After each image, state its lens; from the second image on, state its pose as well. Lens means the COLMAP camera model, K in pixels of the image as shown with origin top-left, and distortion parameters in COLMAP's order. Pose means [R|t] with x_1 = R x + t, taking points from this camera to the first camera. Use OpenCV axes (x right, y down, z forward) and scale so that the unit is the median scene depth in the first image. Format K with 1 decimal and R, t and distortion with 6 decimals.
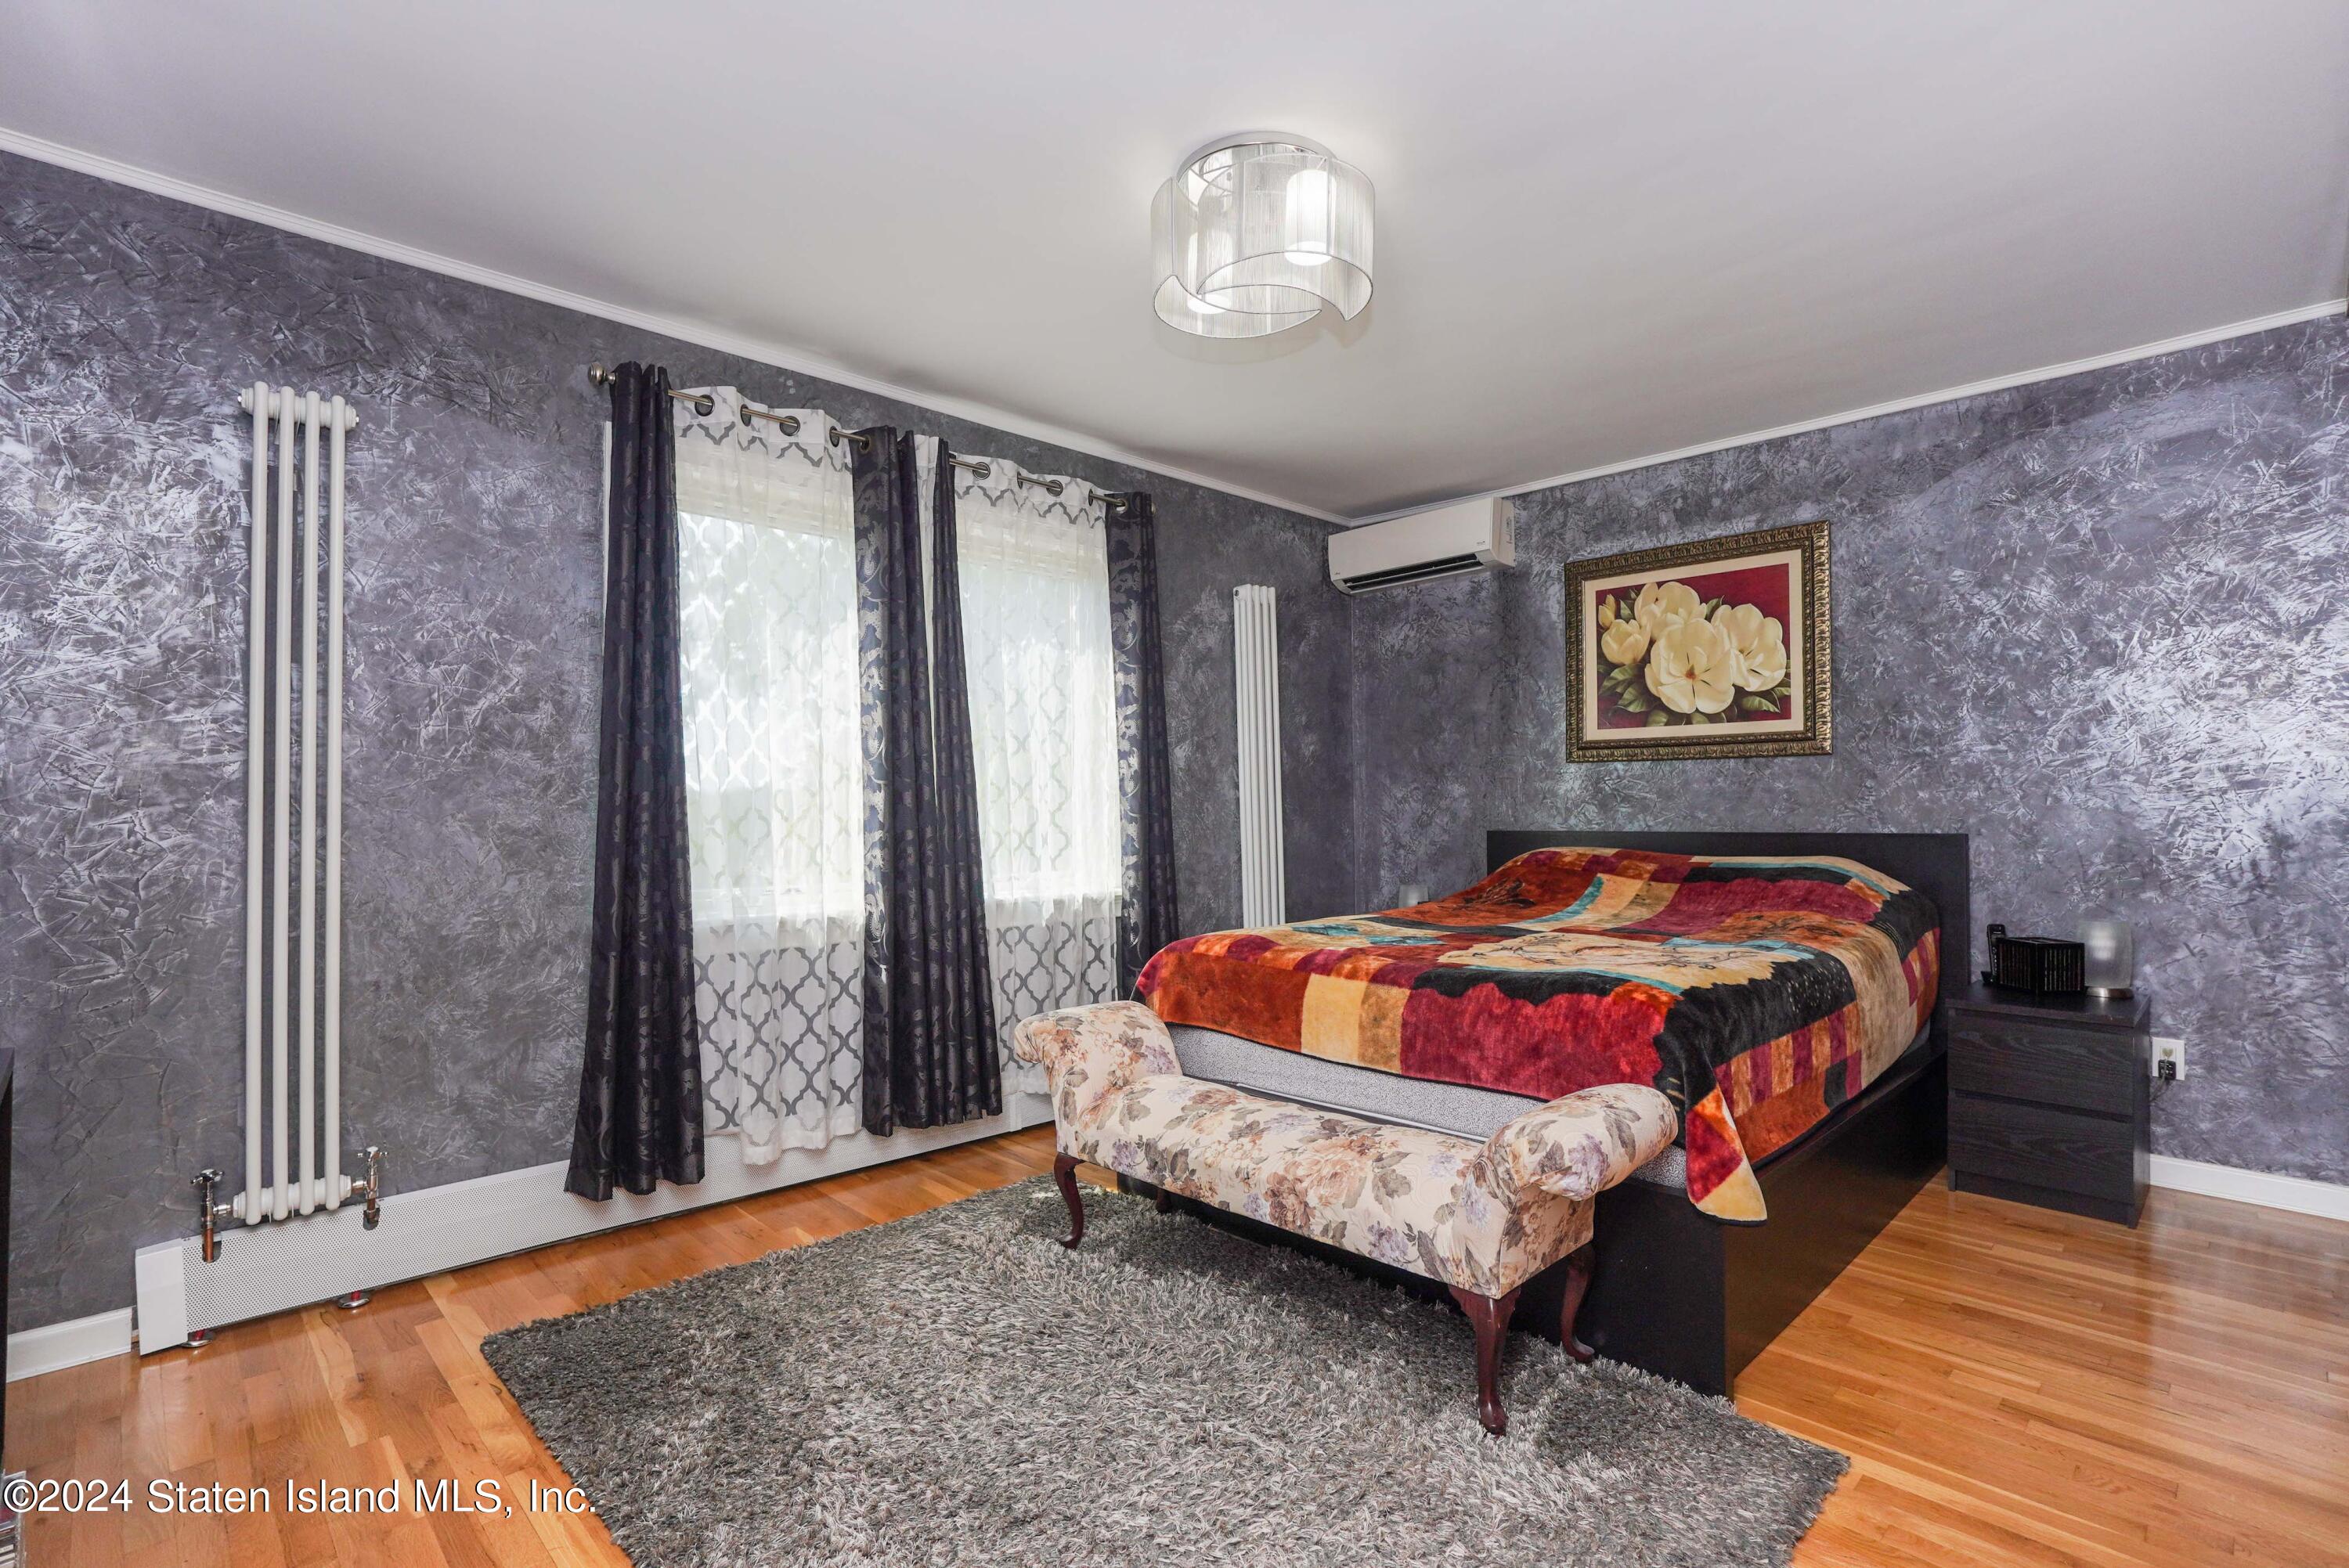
lens RADIAL K [[1083.5, 0, 1160.4], [0, 1083.5, 804.1], [0, 0, 1]] dist [-0.020986, 0.009513]
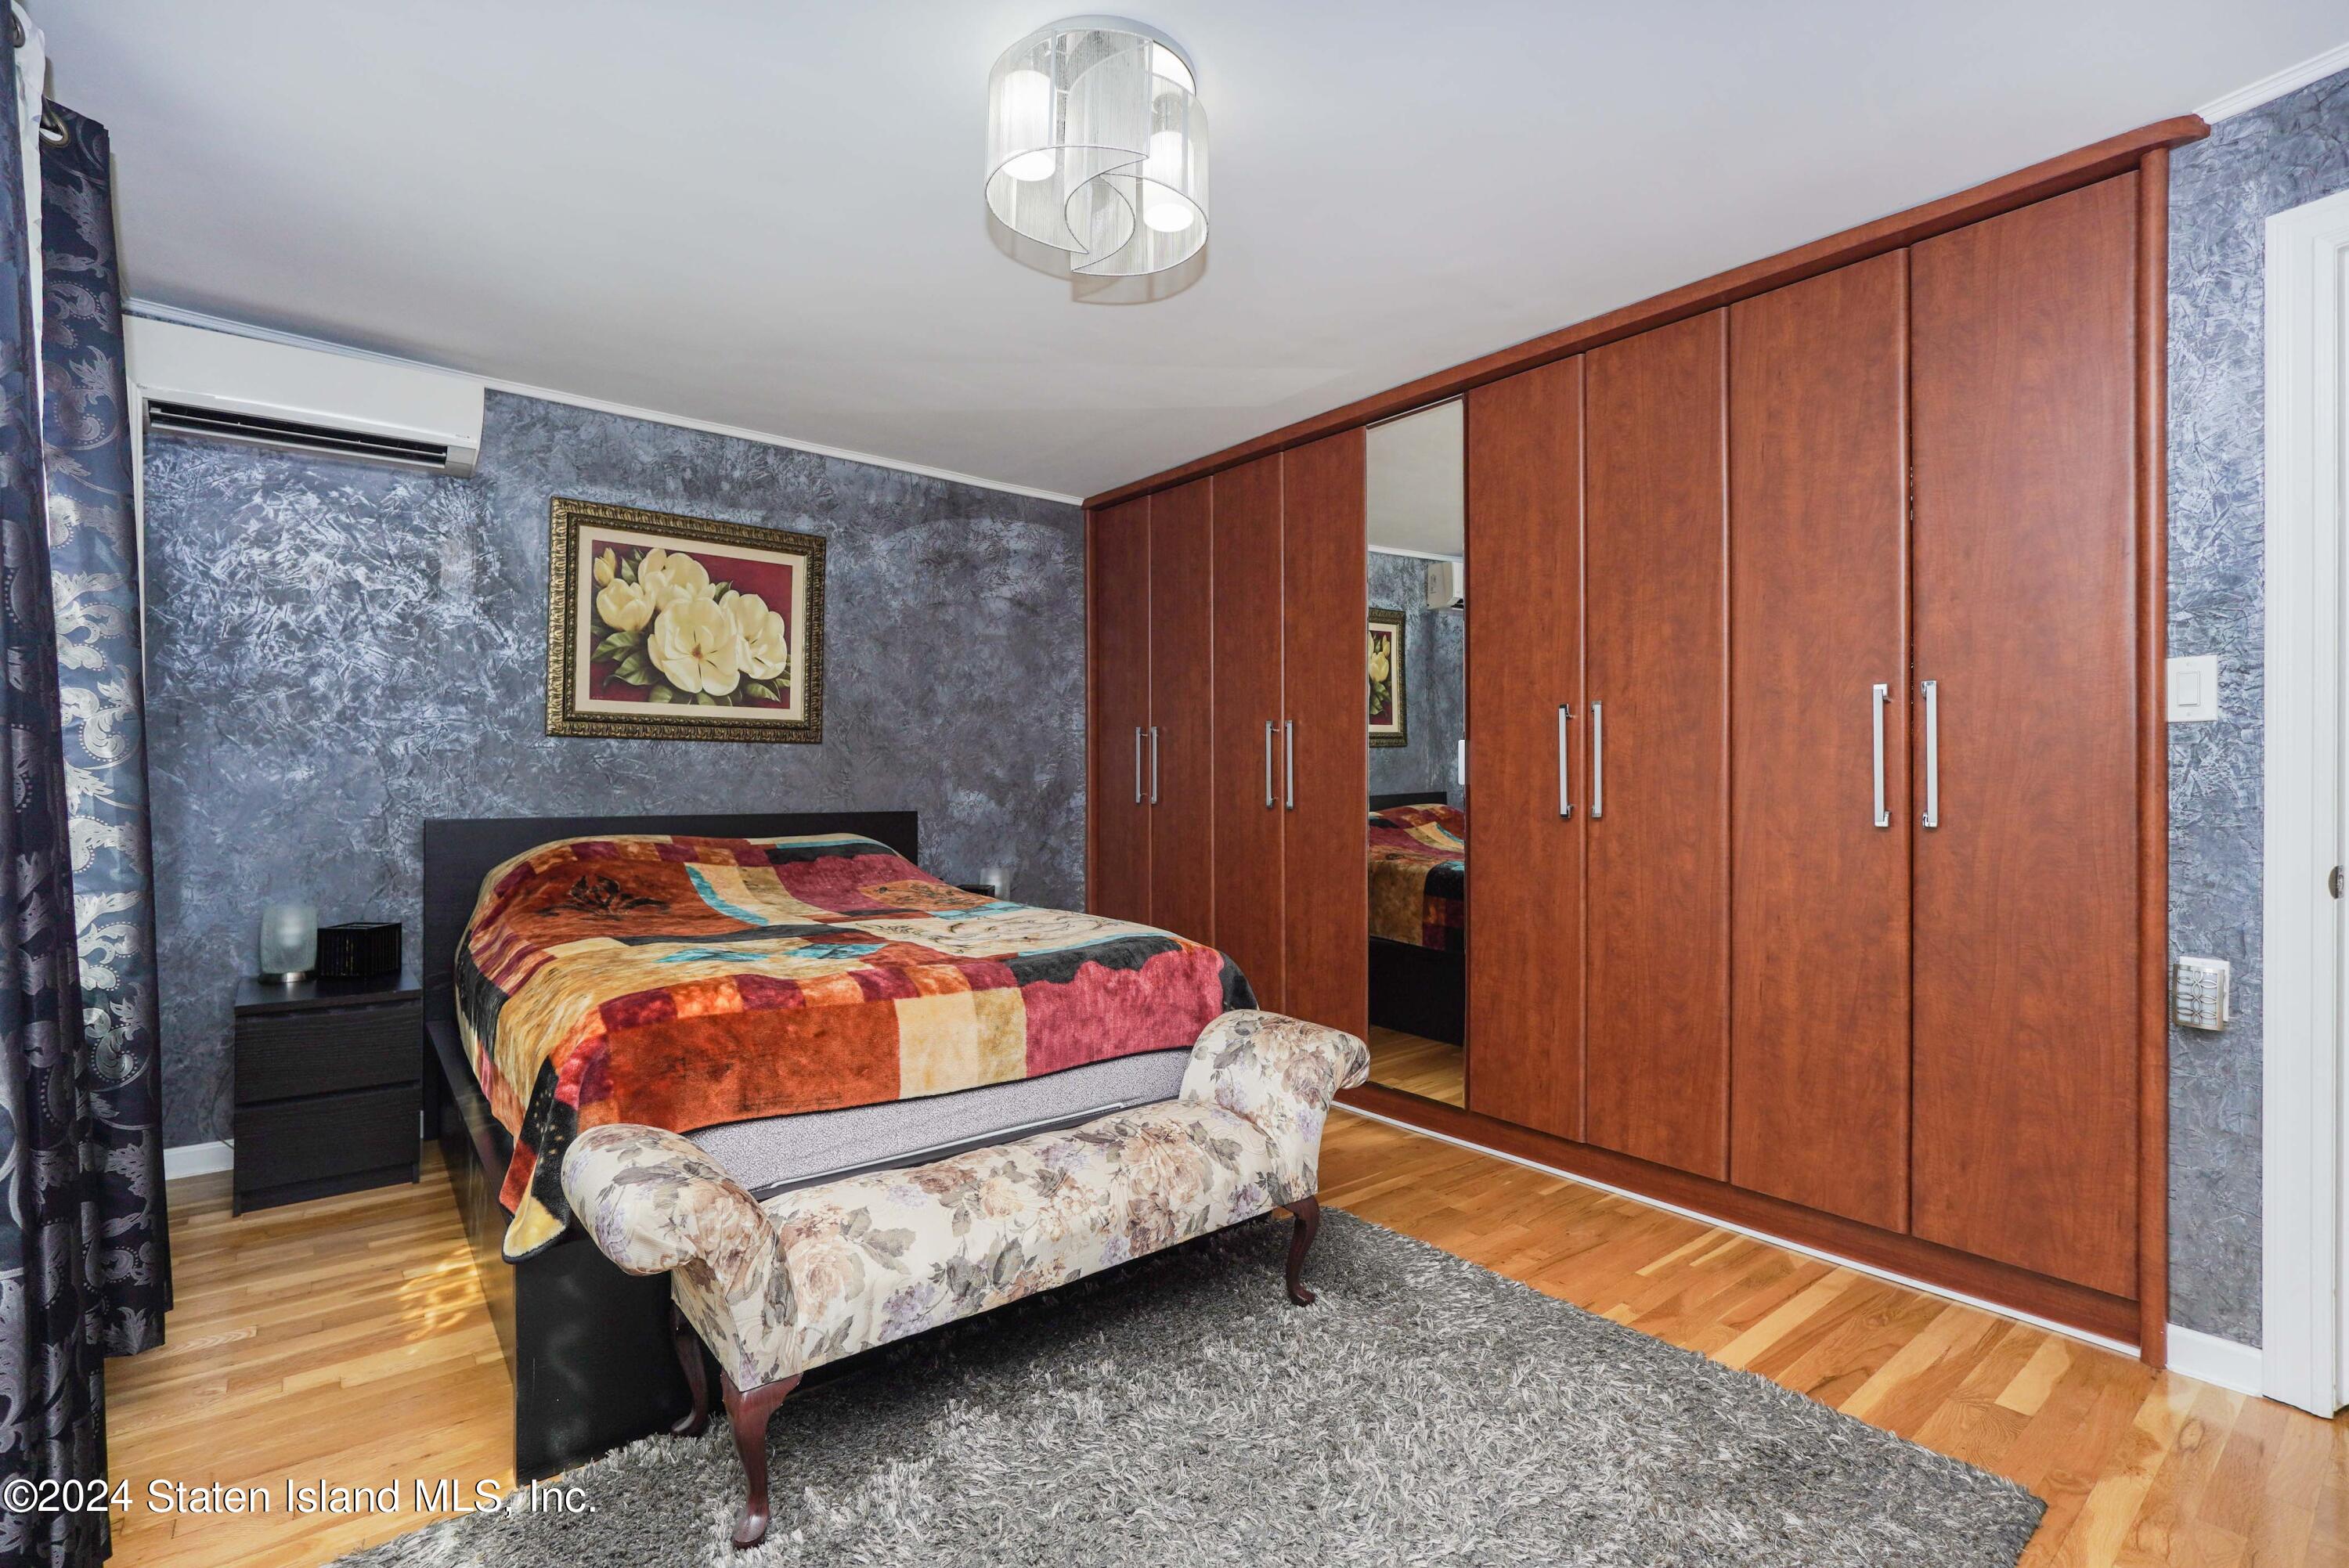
lens RADIAL K [[1083.5, 0, 1162.1], [0, 1083.5, 774.2], [0, 0, 1]] dist [-0.020986, 0.009513]
pose [[0.099238, 0.013852, 0.994967, -0.441922], [-0.008293, 0.999880, -0.013093, -0.001913], [-0.995029, -0.006952, 0.099341, 0.493903]]
